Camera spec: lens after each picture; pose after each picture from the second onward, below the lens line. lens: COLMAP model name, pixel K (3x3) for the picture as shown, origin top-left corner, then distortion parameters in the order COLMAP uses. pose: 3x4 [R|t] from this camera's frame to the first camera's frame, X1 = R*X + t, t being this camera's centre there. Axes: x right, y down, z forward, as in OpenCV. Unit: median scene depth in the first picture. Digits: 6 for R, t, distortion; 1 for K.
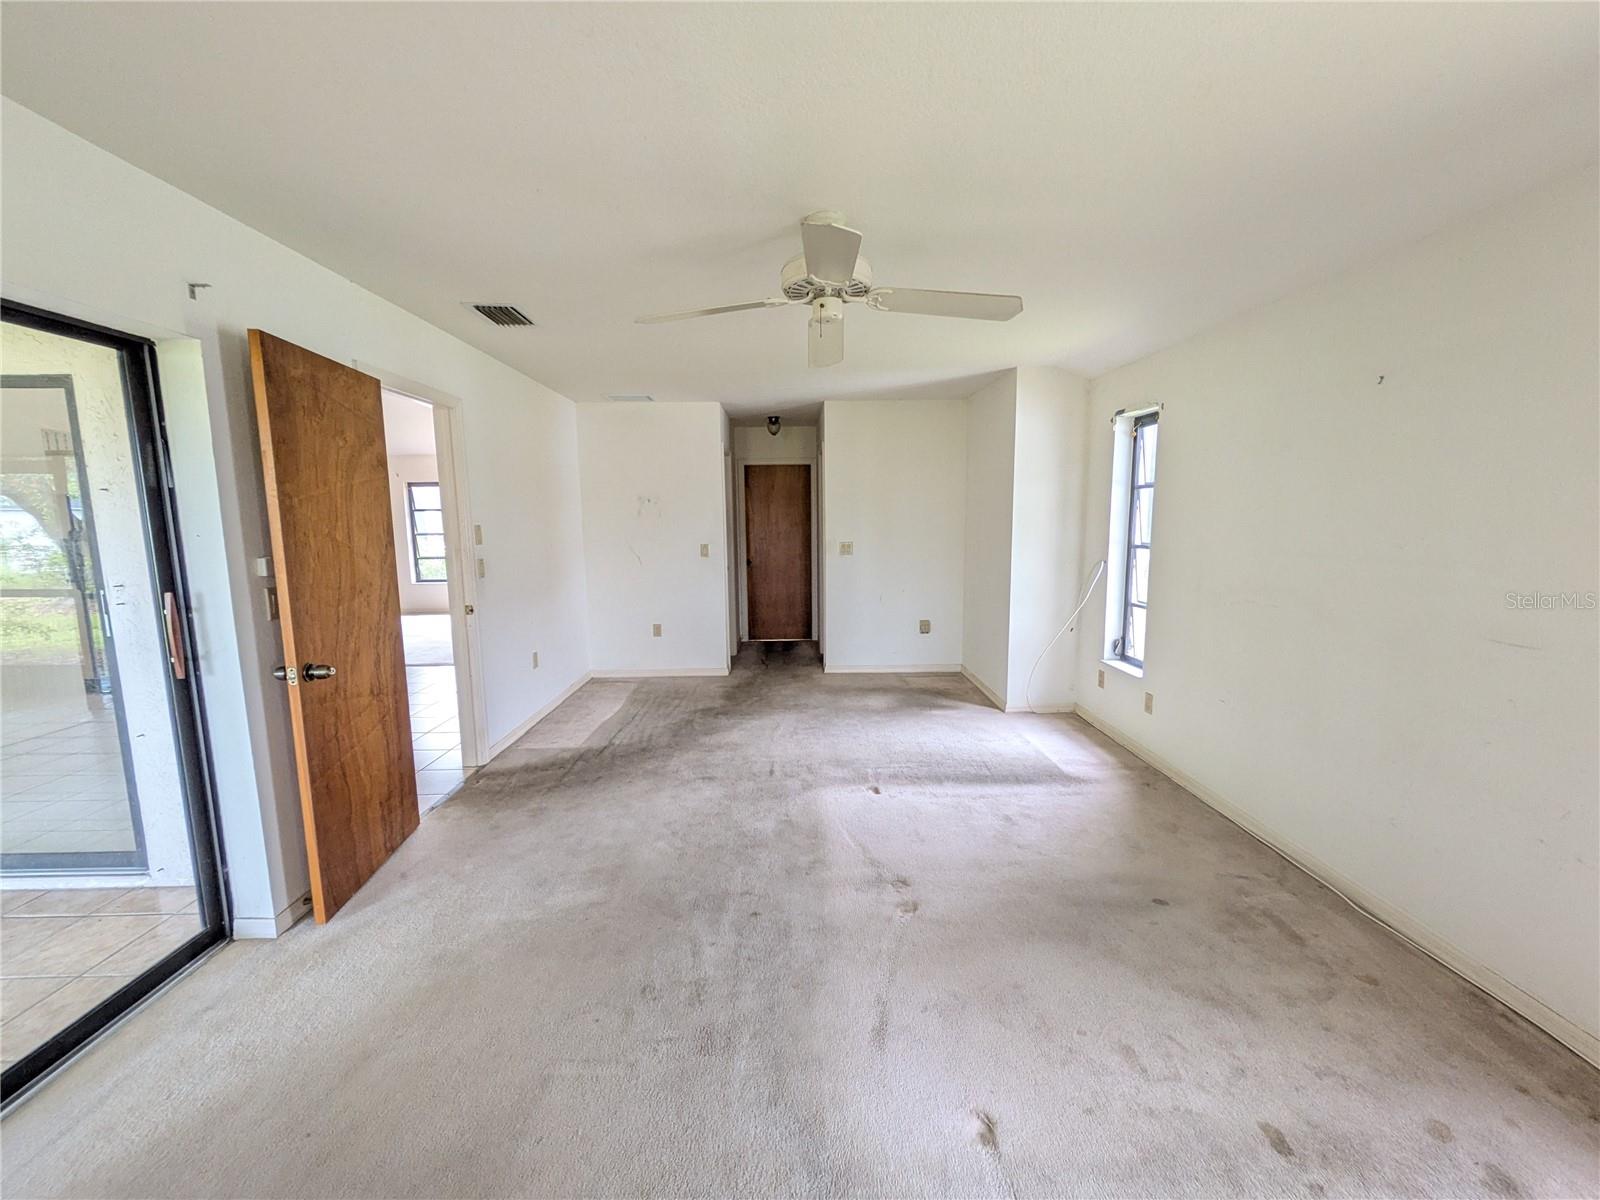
lens RADIAL K [[636.6, 0, 803.9], [0, 636.6, 598.9], [0, 0, 1]] dist [-0.002346, 0.000084]
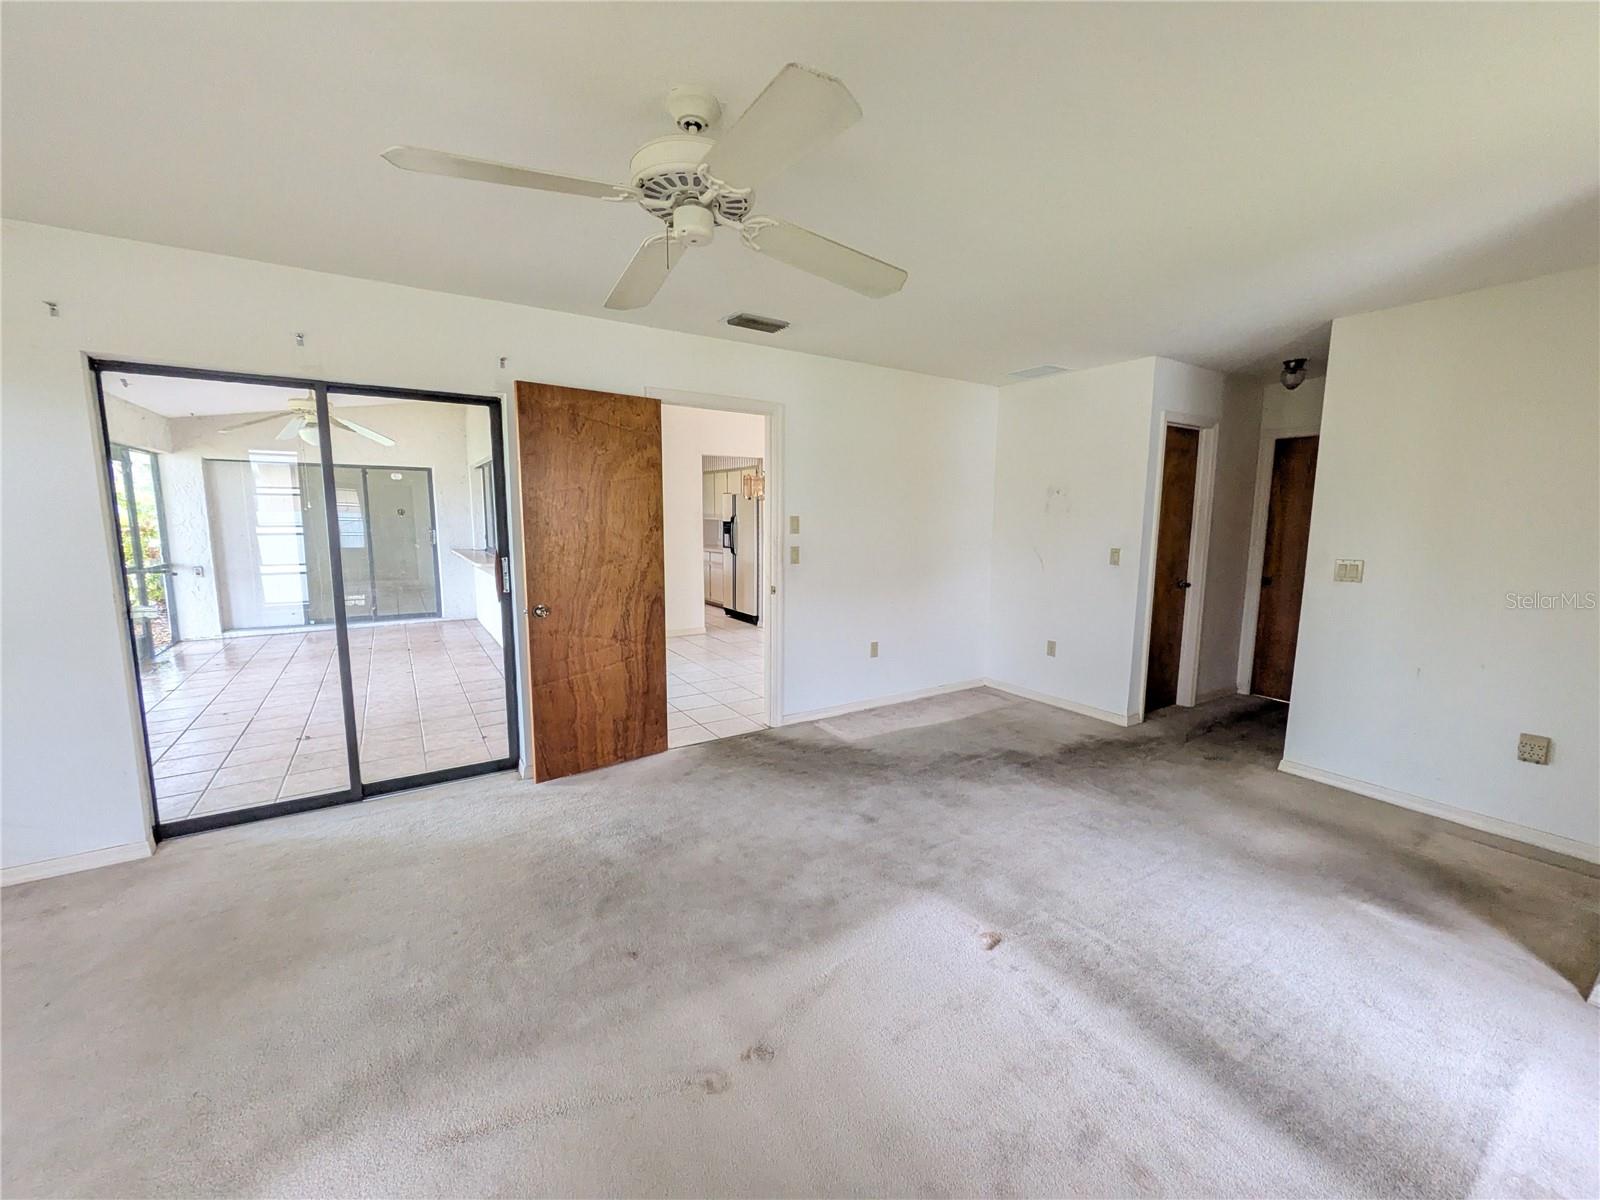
lens RADIAL K [[636.6, 0, 803.9], [0, 636.6, 598.9], [0, 0, 1]] dist [-0.002346, 0.000084]
pose [[0.523408, 0.127503, -0.842489, 0.459015], [-0.123279, 0.989670, 0.073189, -0.056329], [0.843117, 0.065553, 0.533719, 0.435349]]
